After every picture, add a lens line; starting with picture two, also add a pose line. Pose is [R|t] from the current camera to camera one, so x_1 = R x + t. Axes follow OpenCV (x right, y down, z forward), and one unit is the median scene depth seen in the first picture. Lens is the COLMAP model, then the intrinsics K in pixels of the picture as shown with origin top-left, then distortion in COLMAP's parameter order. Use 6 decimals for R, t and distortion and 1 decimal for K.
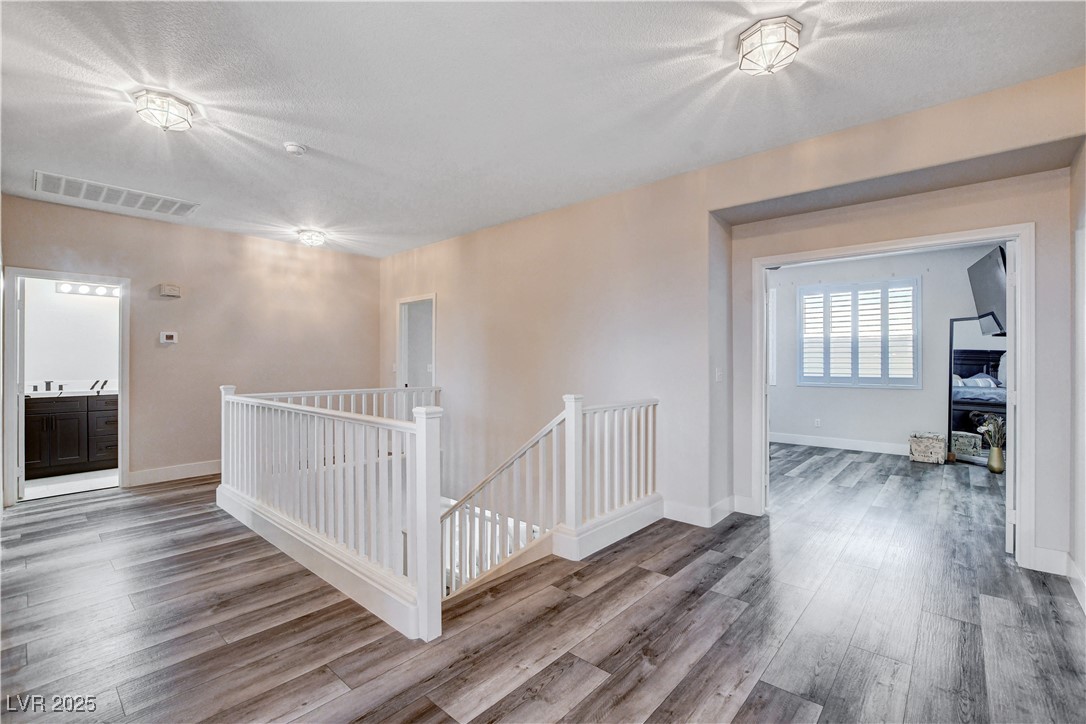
lens RADIAL K [[480.6, 0, 552.9], [0, 480.6, 361.7], [0, 0, 1]] dist [-0.020898, 0.001431]
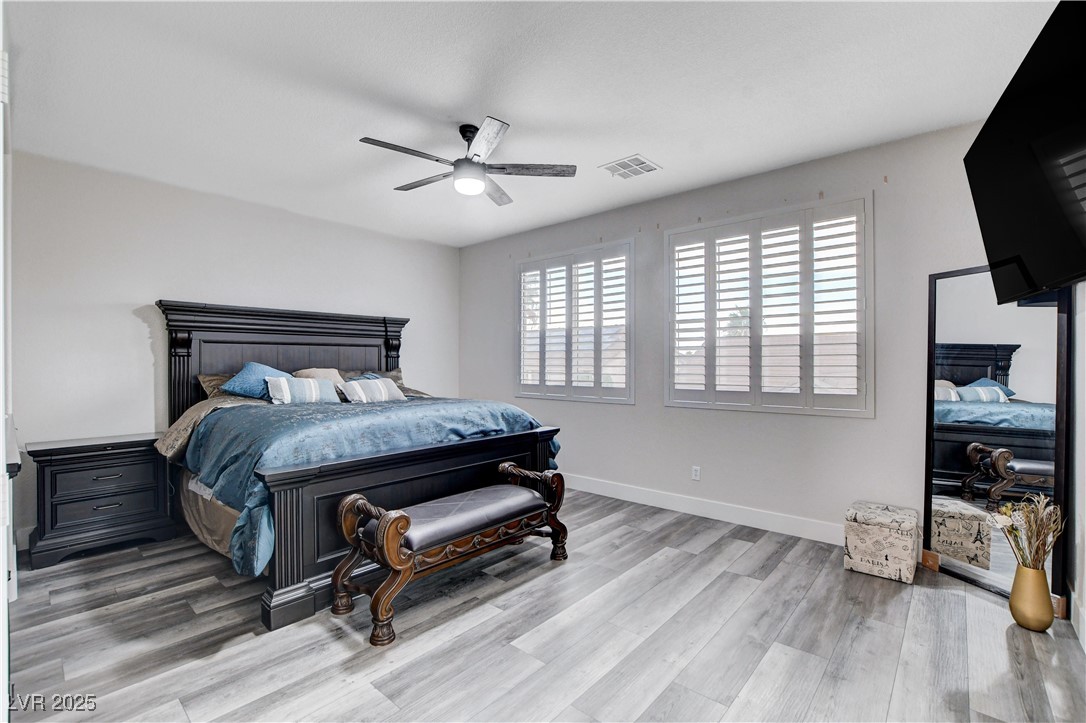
lens RADIAL K [[480.6, 0, 552.2], [0, 480.6, 366.4], [0, 0, 1]] dist [-0.020898, 0.001431]
pose [[0.999986, -0.003618, 0.003952, 0.421107], [0.003581, 0.999950, 0.009298, -0.002239], [-0.003986, -0.009283, 0.999949, 0.482099]]
